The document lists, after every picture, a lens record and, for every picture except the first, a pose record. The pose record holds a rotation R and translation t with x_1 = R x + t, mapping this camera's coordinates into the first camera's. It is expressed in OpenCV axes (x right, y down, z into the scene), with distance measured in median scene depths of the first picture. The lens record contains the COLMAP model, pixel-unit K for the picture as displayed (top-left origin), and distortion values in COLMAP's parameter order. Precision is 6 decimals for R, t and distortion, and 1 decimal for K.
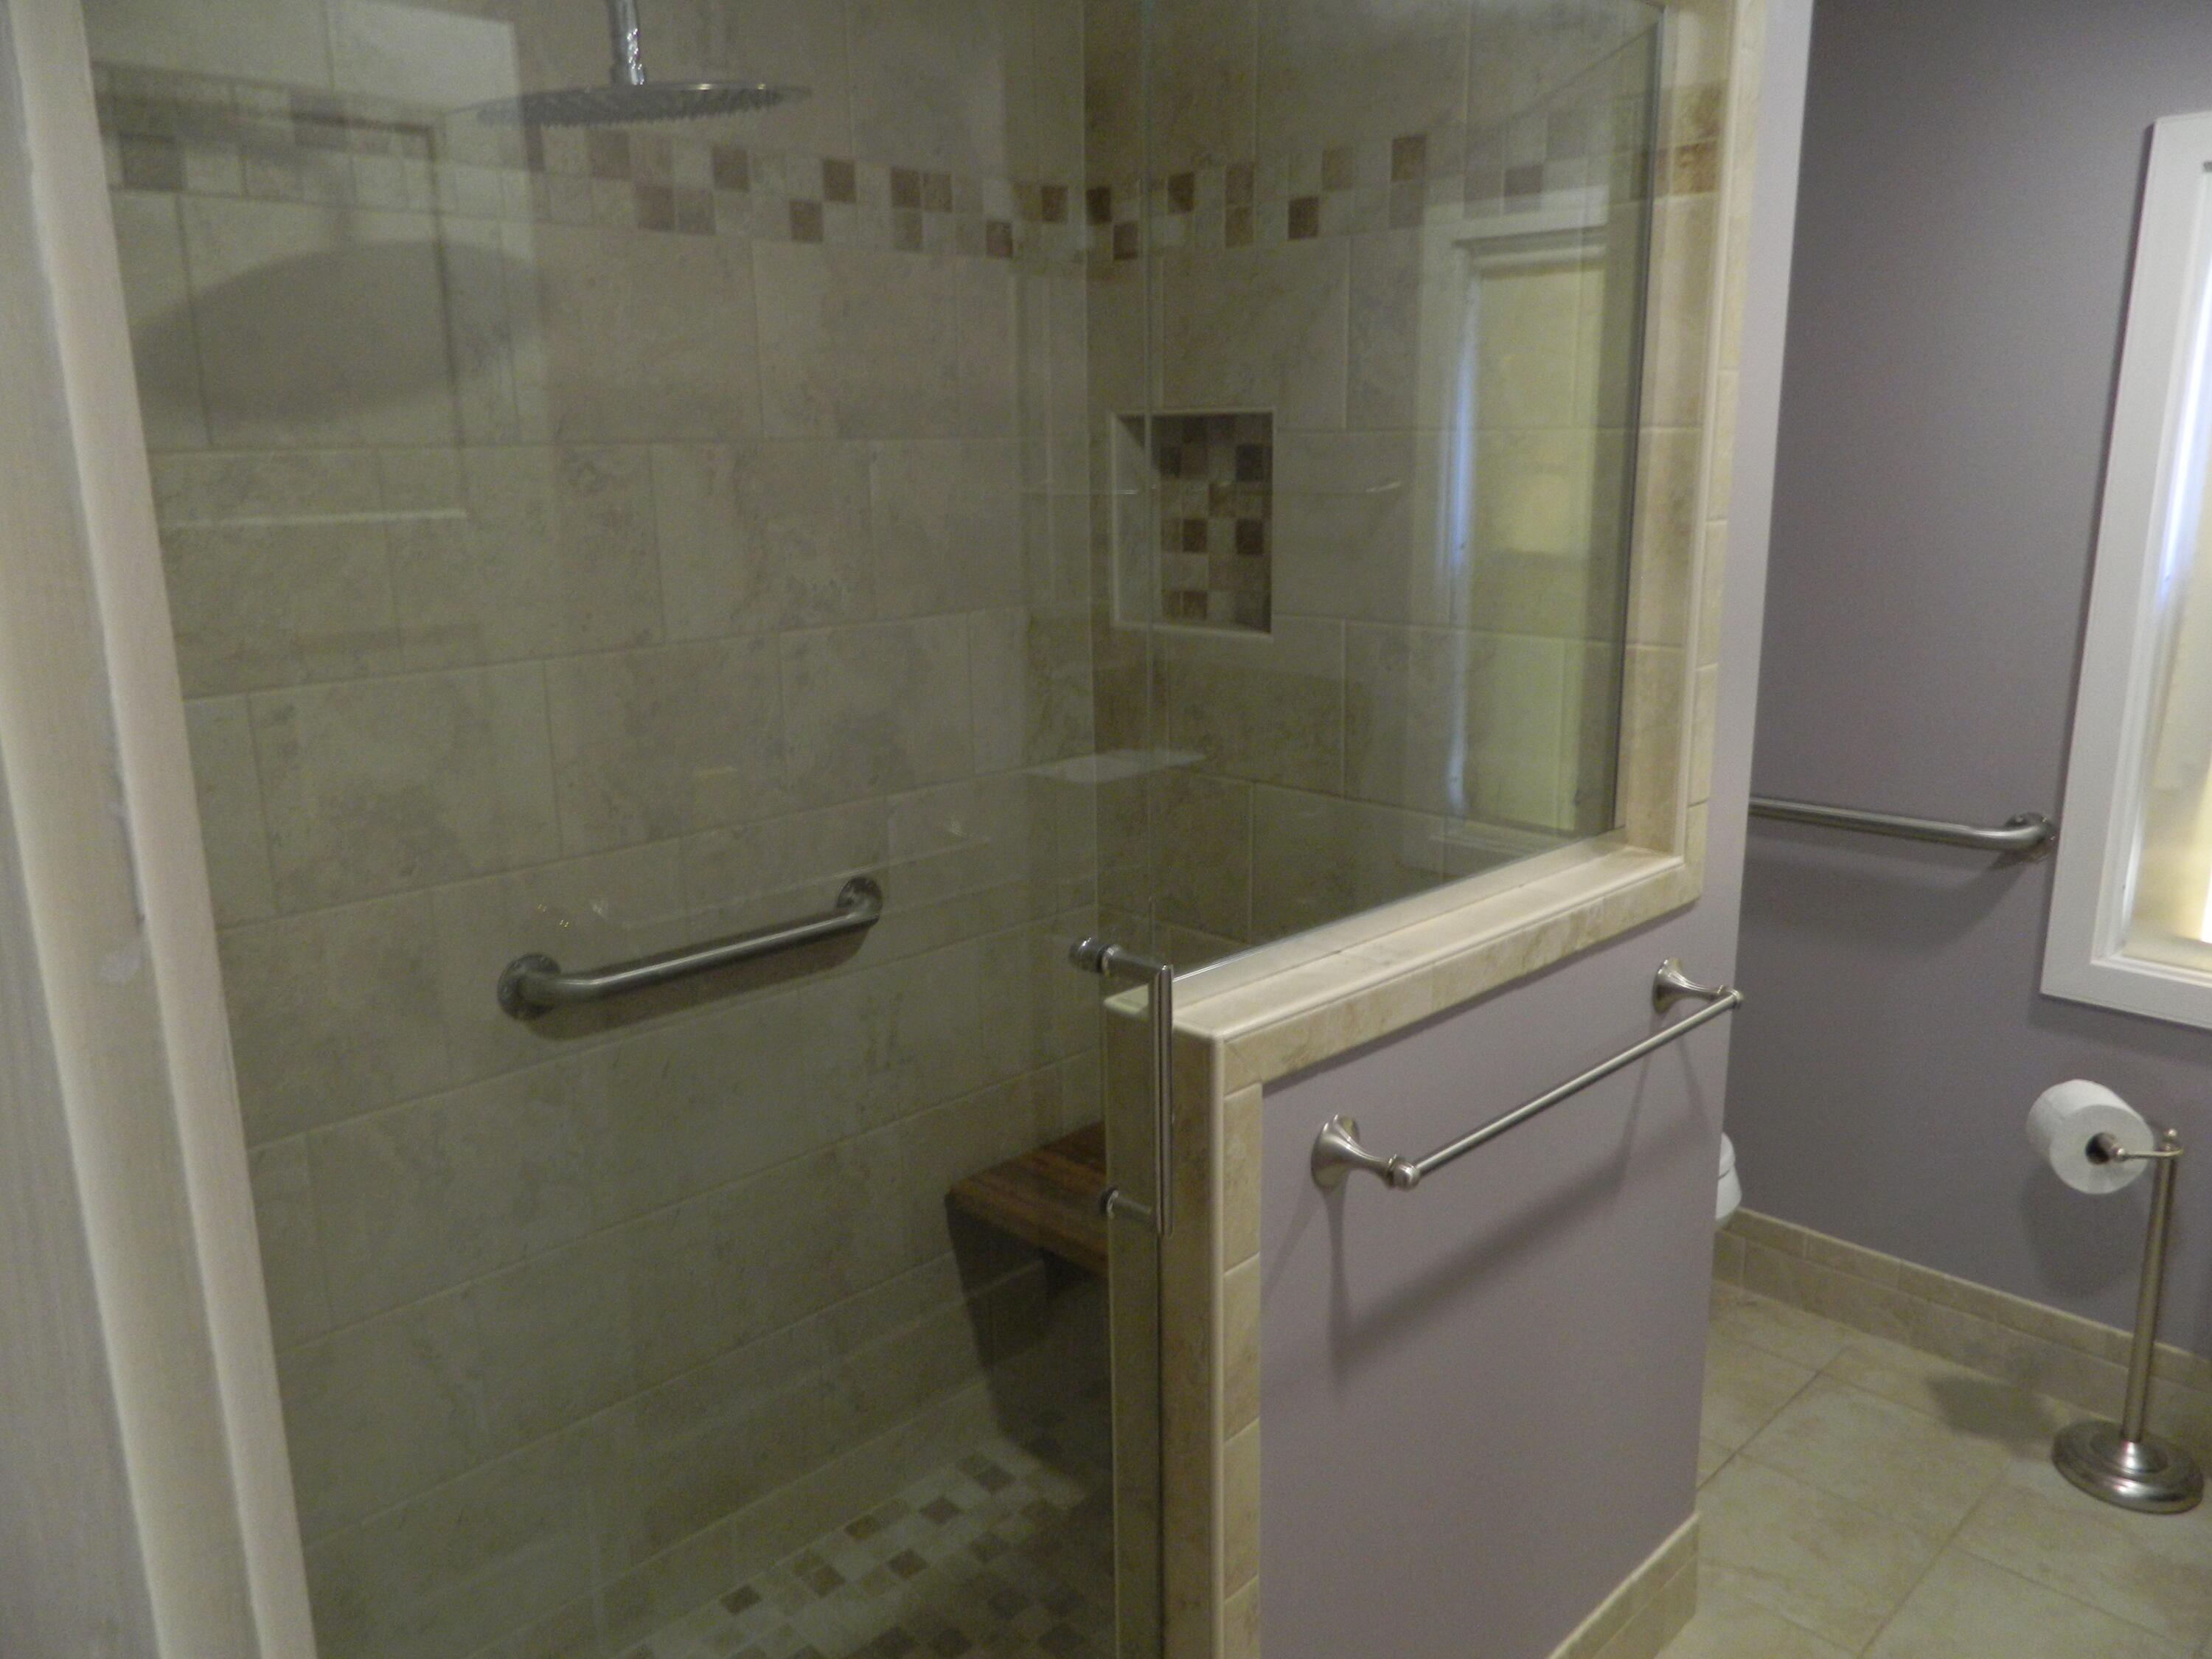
lens RADIAL K [[1655.7, 0, 1103.5], [0, 1655.7, 820.3], [0, 0, 1]] dist [0.005411, 0.003977]
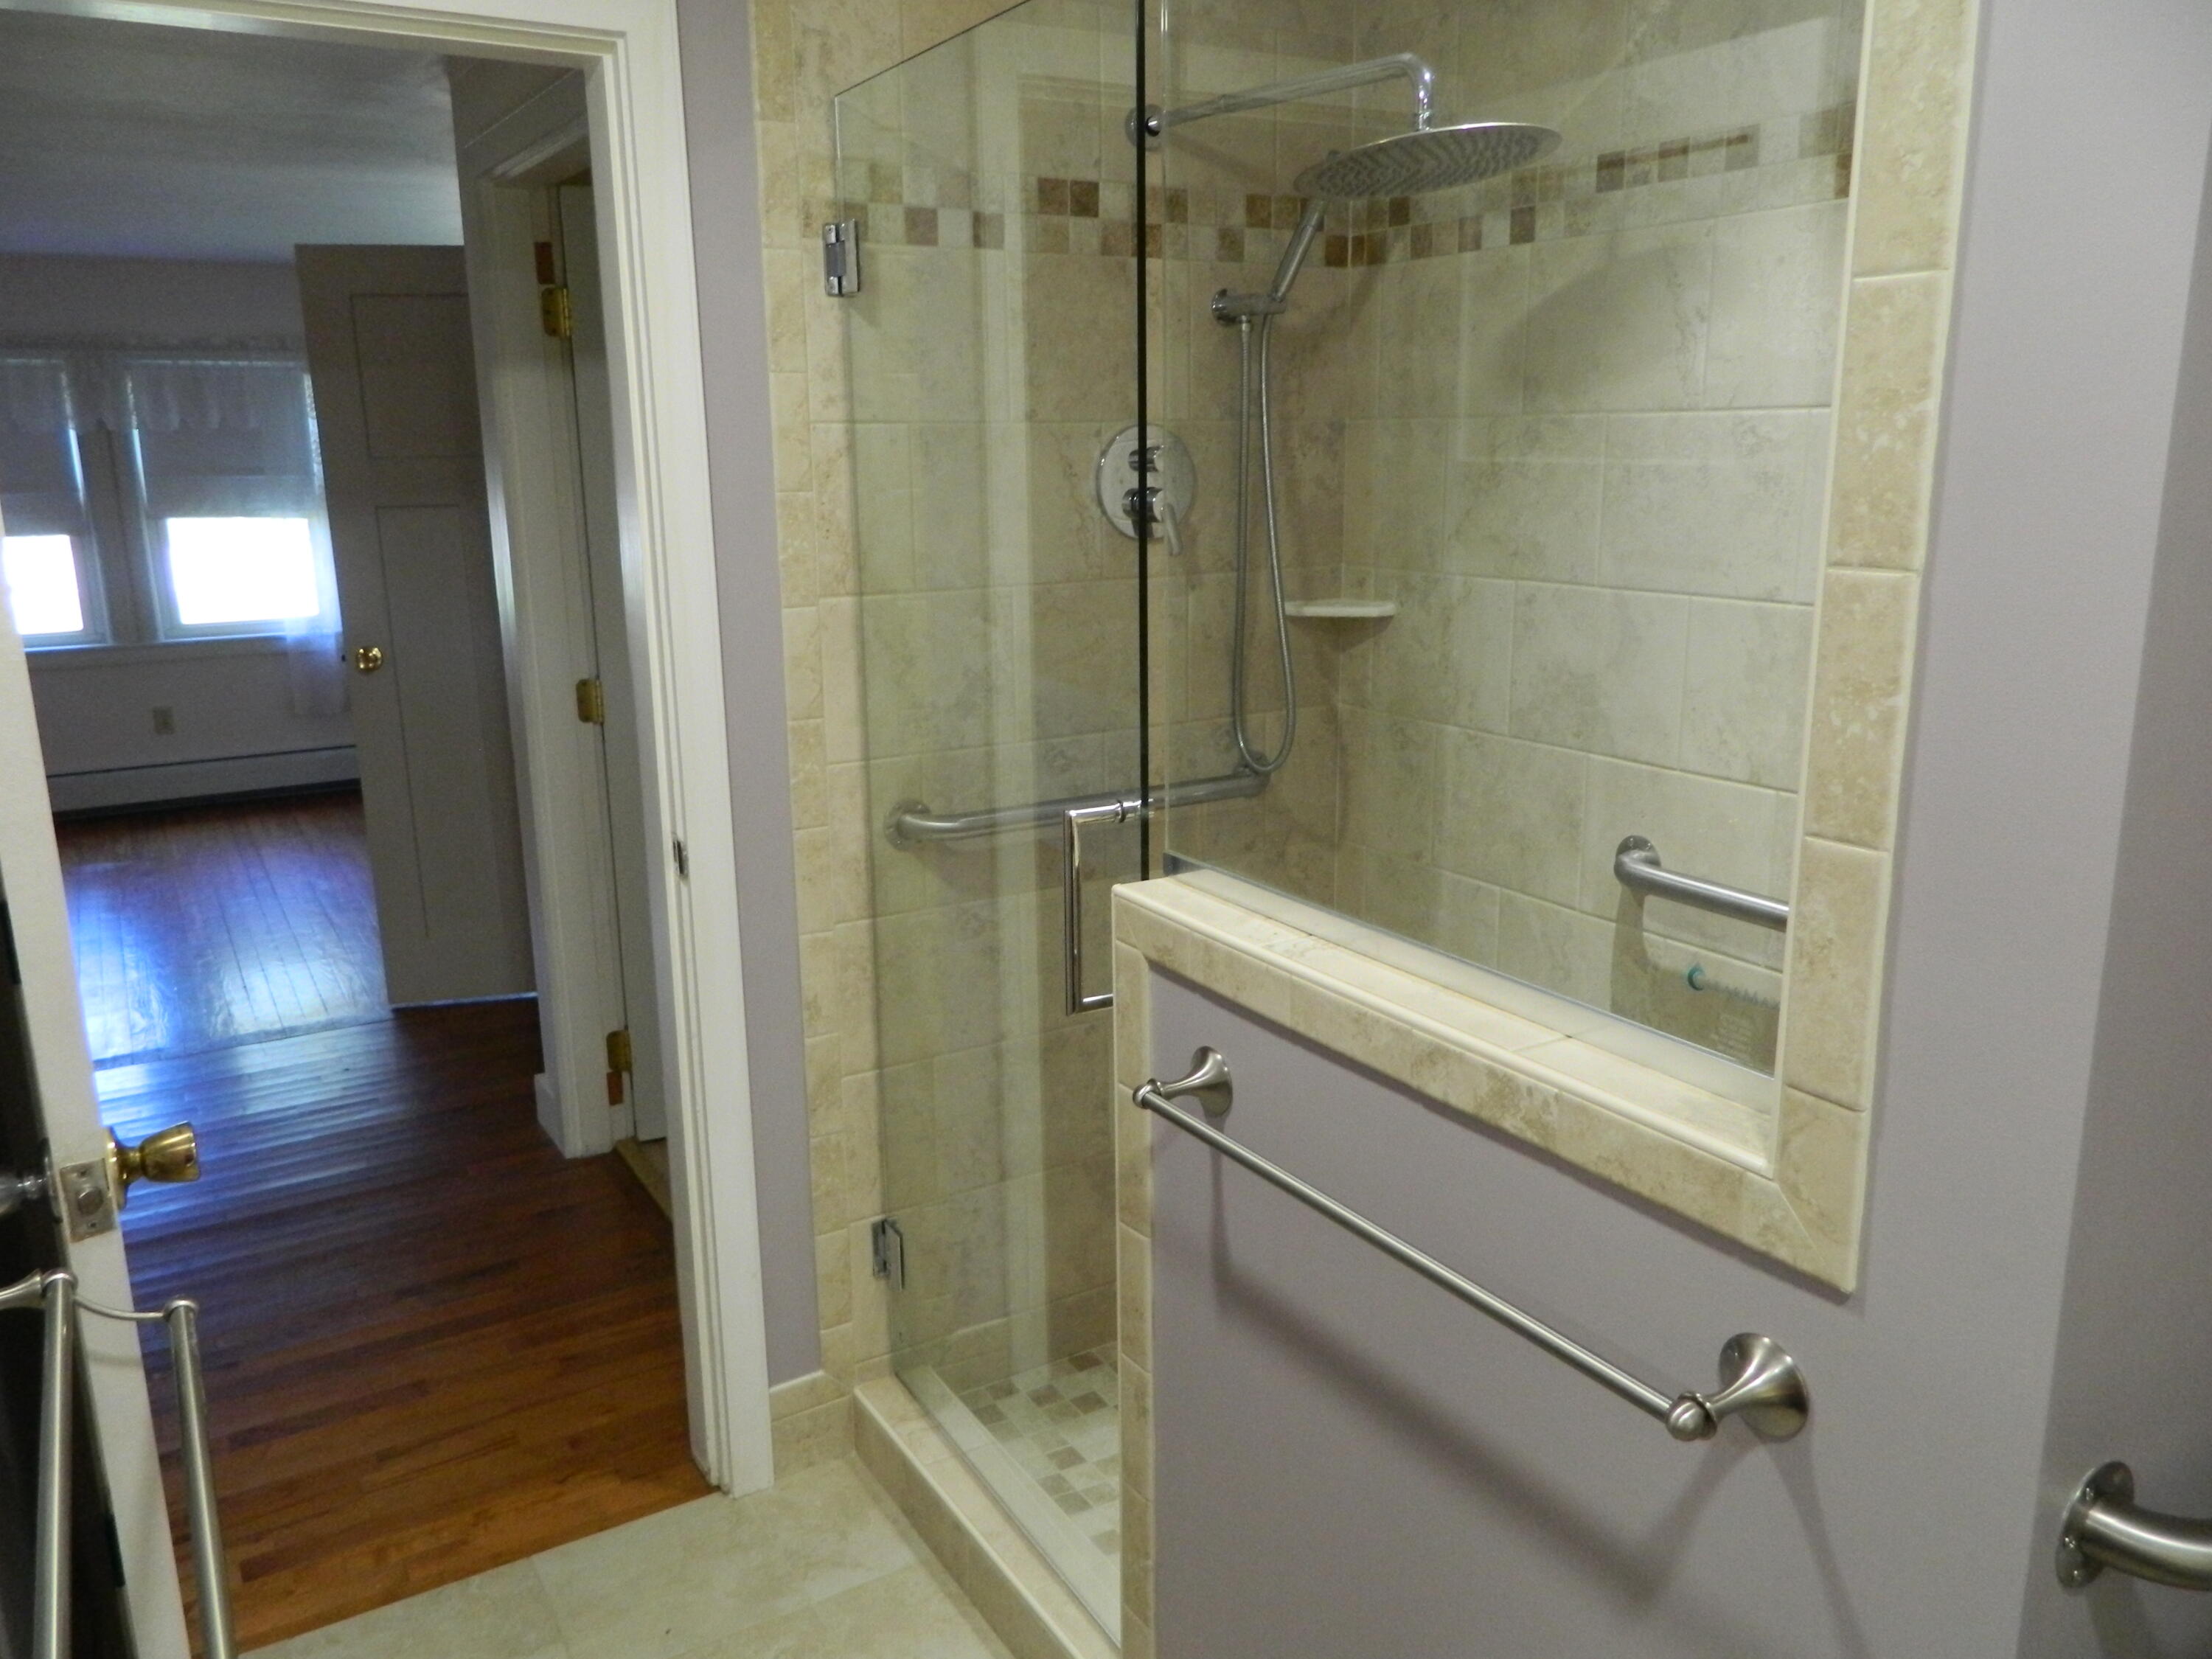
lens RADIAL K [[1655.7, 0, 1103.3], [0, 1655.7, 834.1], [0, 0, 1]] dist [0.005411, 0.003977]
pose [[-0.227082, 0.247764, -0.941832, 1.007943], [-0.203371, 0.933710, 0.294661, -0.225960], [0.952404, 0.258453, -0.161641, 0.948388]]
